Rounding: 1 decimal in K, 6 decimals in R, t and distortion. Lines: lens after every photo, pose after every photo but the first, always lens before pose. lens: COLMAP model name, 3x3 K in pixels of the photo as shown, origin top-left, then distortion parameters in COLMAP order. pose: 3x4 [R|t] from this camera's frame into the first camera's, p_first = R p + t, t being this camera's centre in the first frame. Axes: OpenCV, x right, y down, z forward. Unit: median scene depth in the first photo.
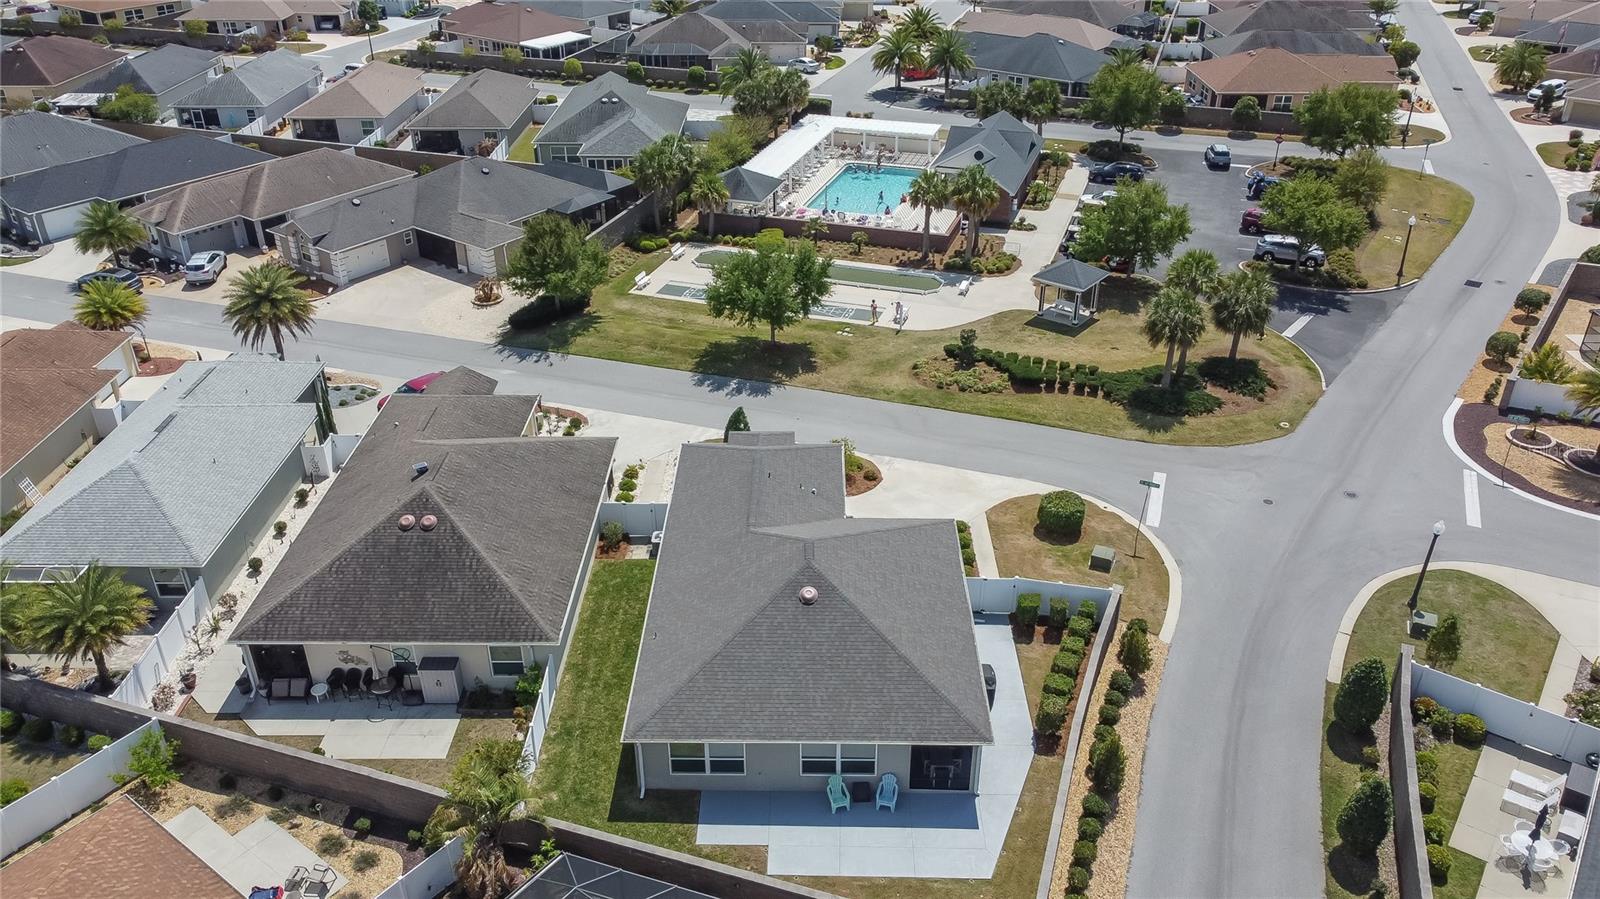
lens RADIAL K [[1222.8, 0, 797.4], [0, 1222.8, 441.4], [0, 0, 1]] dist [0.005147, -0.013487]
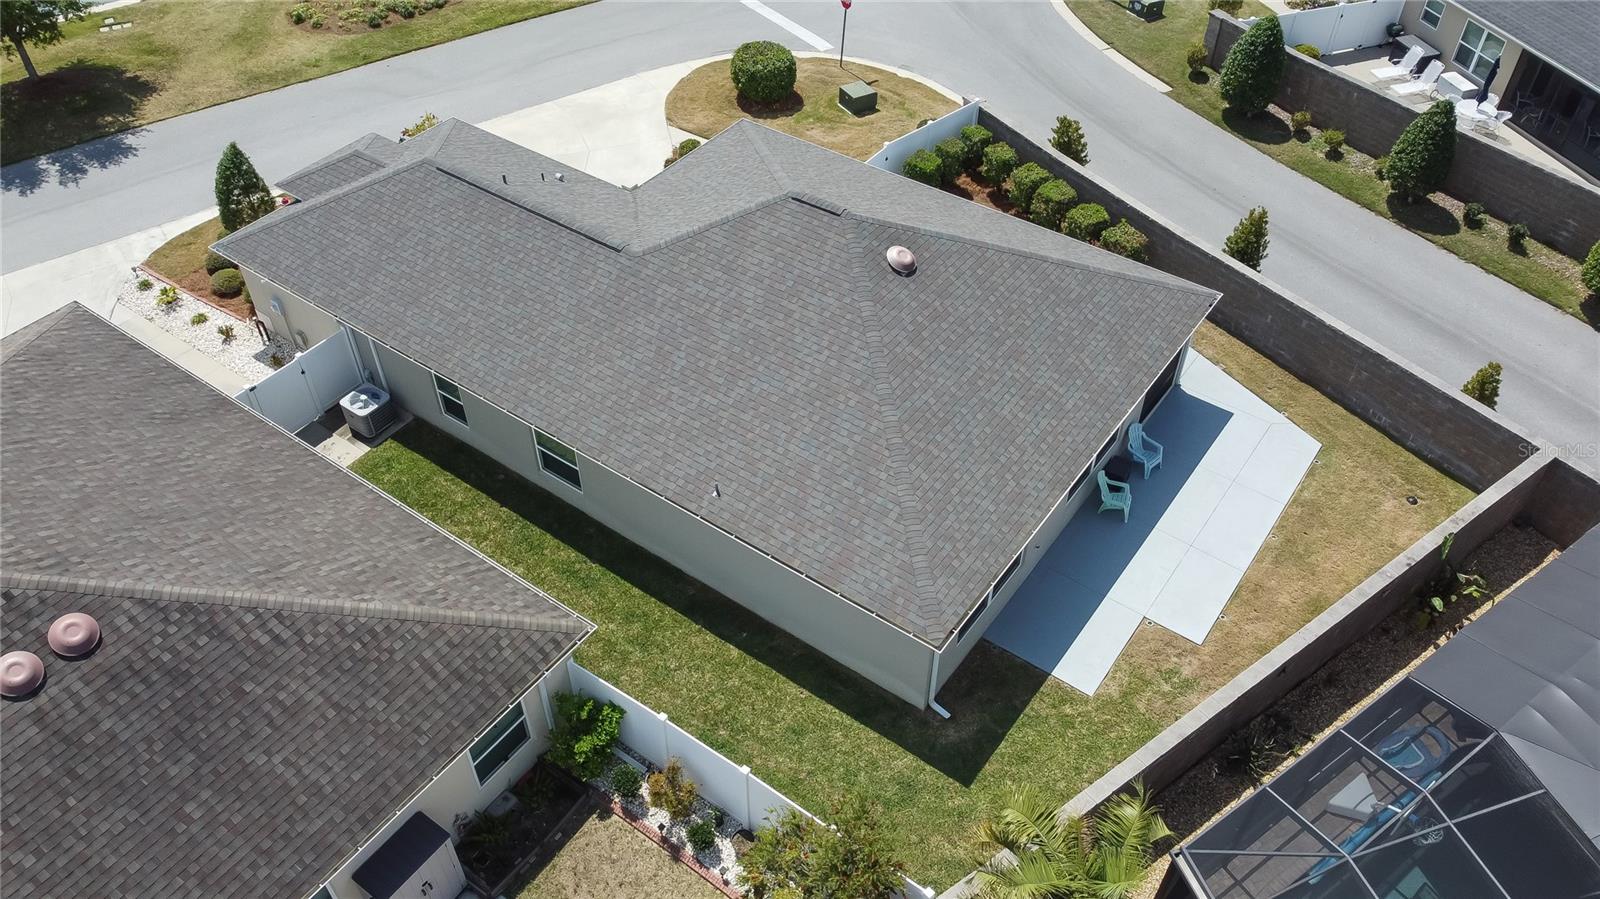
lens RADIAL K [[1216.7, 0, 800.0], [0, 1216.7, 449.5], [0, 0, 1]] dist [0.006134, -0.005642]
pose [[0.572607, -0.562948, 0.595996, -0.319264], [0.395408, 0.826469, 0.400751, -0.036238], [-0.718174, 0.006189, 0.695836, 0.511785]]
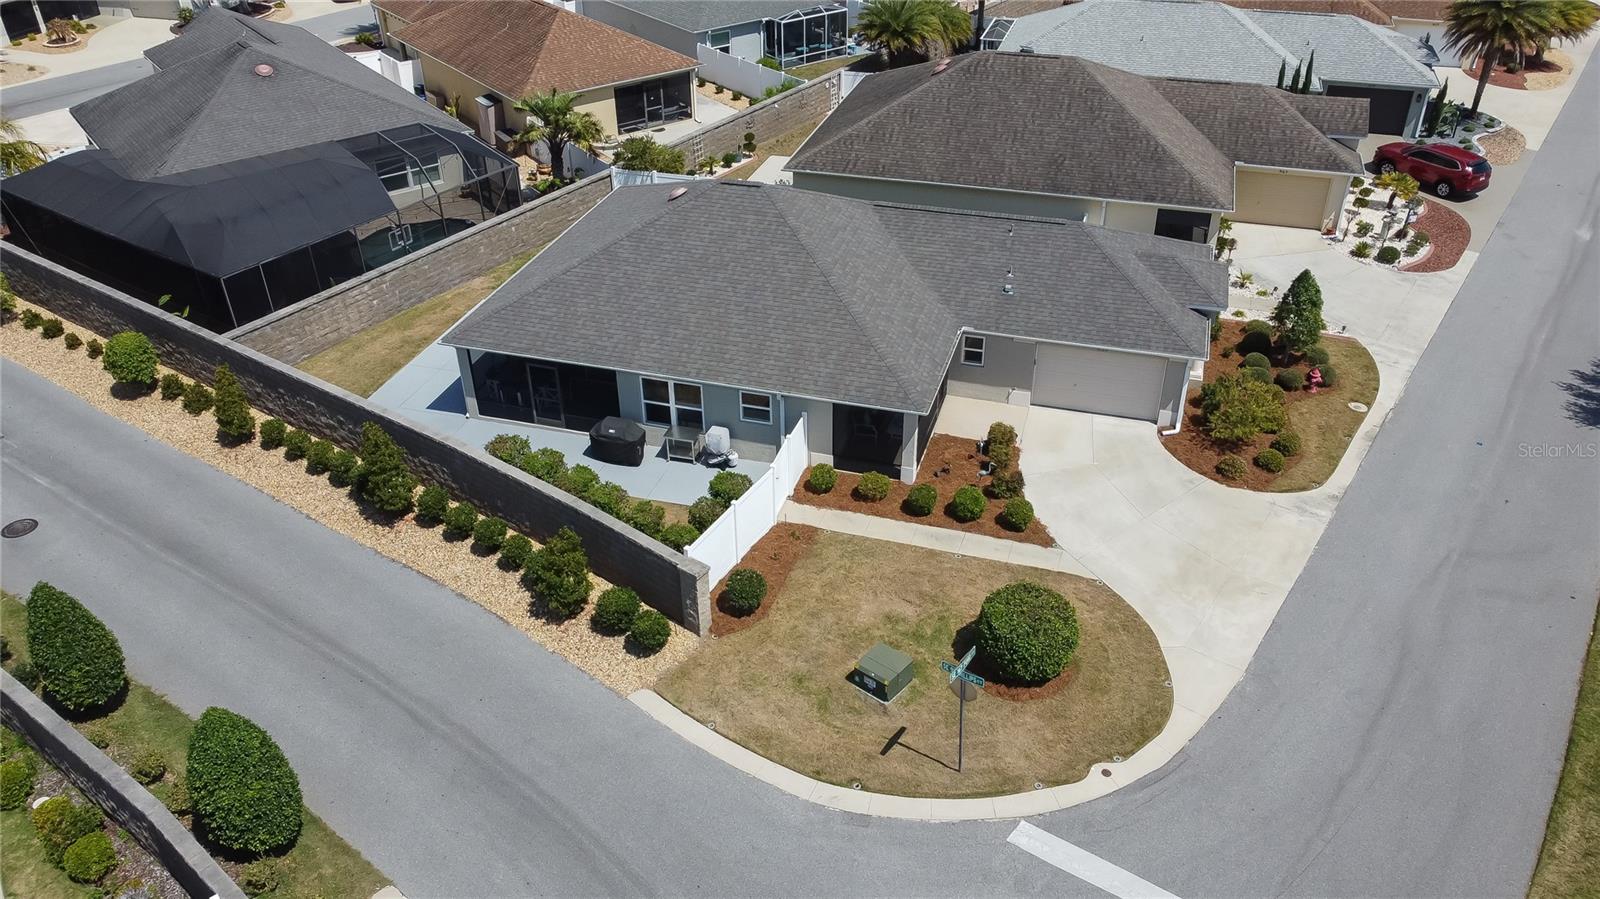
lens RADIAL K [[1214.6, 0, 795.7], [0, 1214.6, 454.4], [0, 0, 1]] dist [-0.002672, -0.004282]
pose [[-0.280300, 0.531871, -0.799090, 0.586253], [-0.453502, 0.660326, 0.598587, -0.227437], [0.846031, 0.530173, 0.056115, 0.886521]]
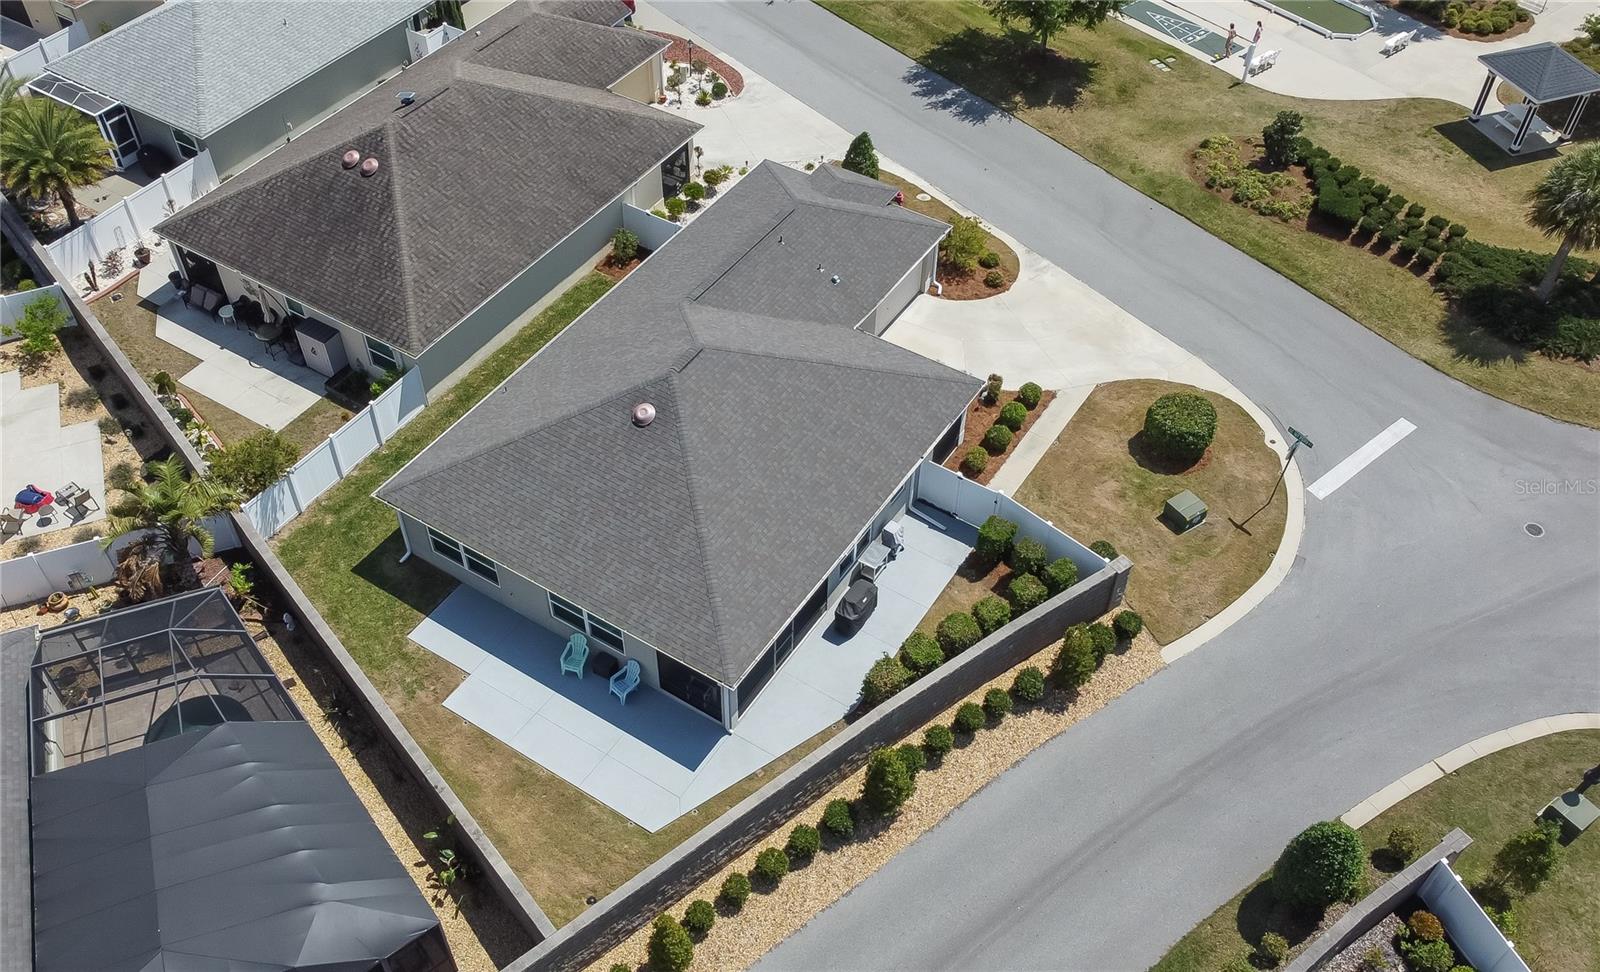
lens RADIAL K [[1412.0, 0, 767.2], [0, 1412.0, 504.3], [0, 0, 1]] dist [0.001585, -0.013523]
pose [[0.845012, 0.390728, -0.365085, 0.334659], [-0.260704, 0.897105, 0.356701, -0.127653], [0.466892, -0.206237, 0.859929, 0.207349]]
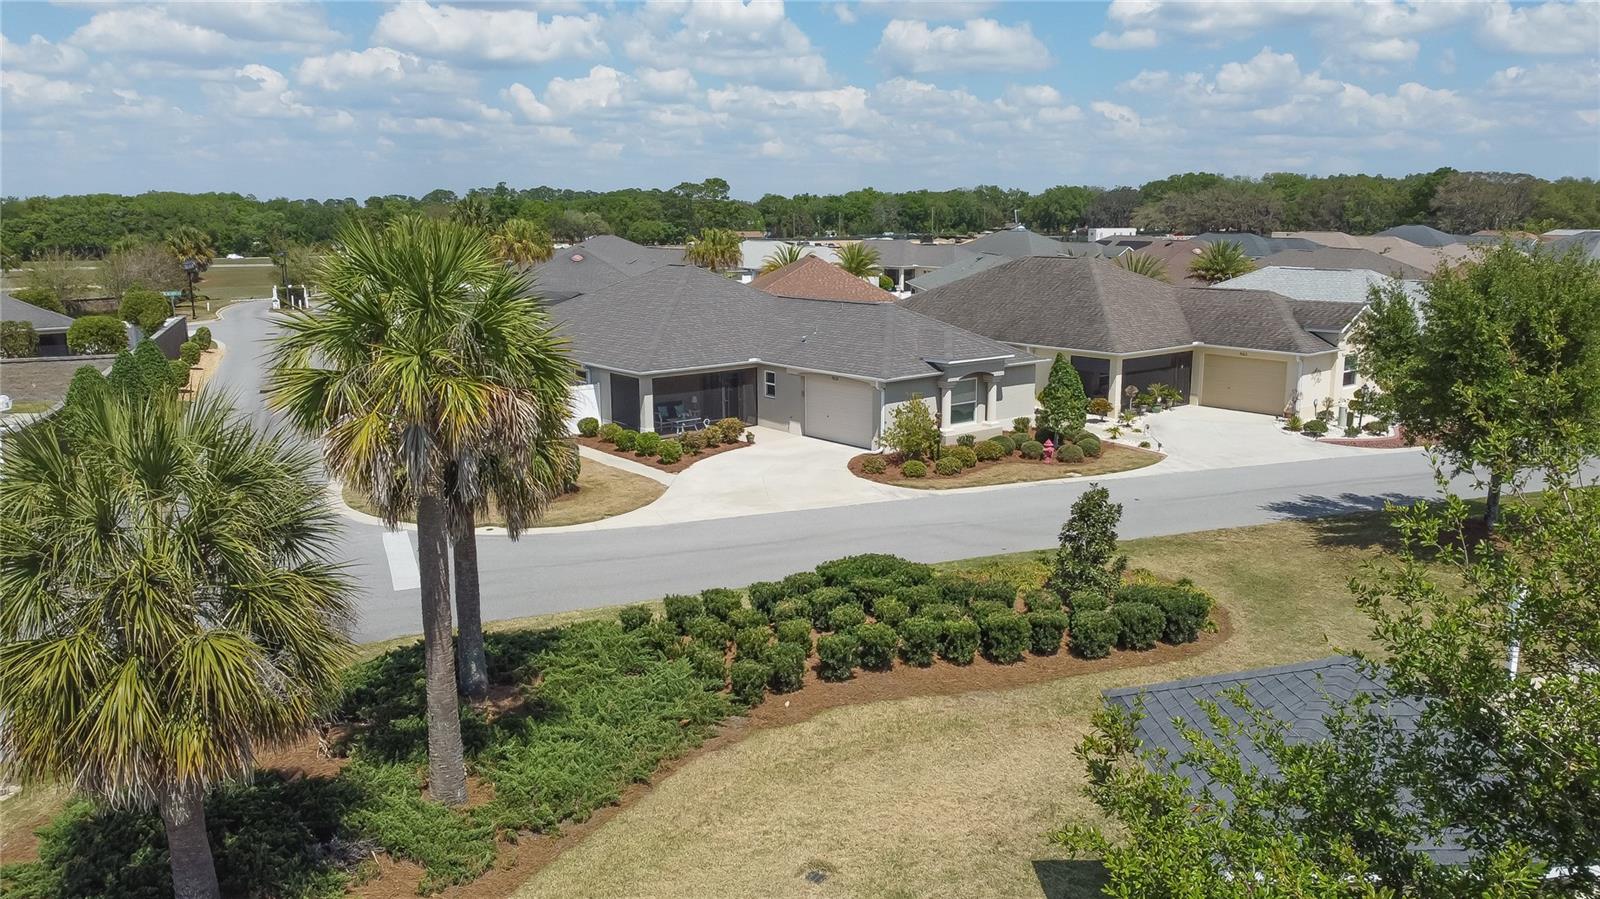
lens RADIAL K [[1222.8, 0, 797.4], [0, 1222.8, 441.4], [0, 0, 1]] dist [0.005147, -0.013487]
pose [[-0.769409, 0.127135, -0.625977, 0.507309], [-0.302218, 0.790908, 0.532099, -0.317438], [0.562738, 0.598583, -0.570109, 1.442437]]
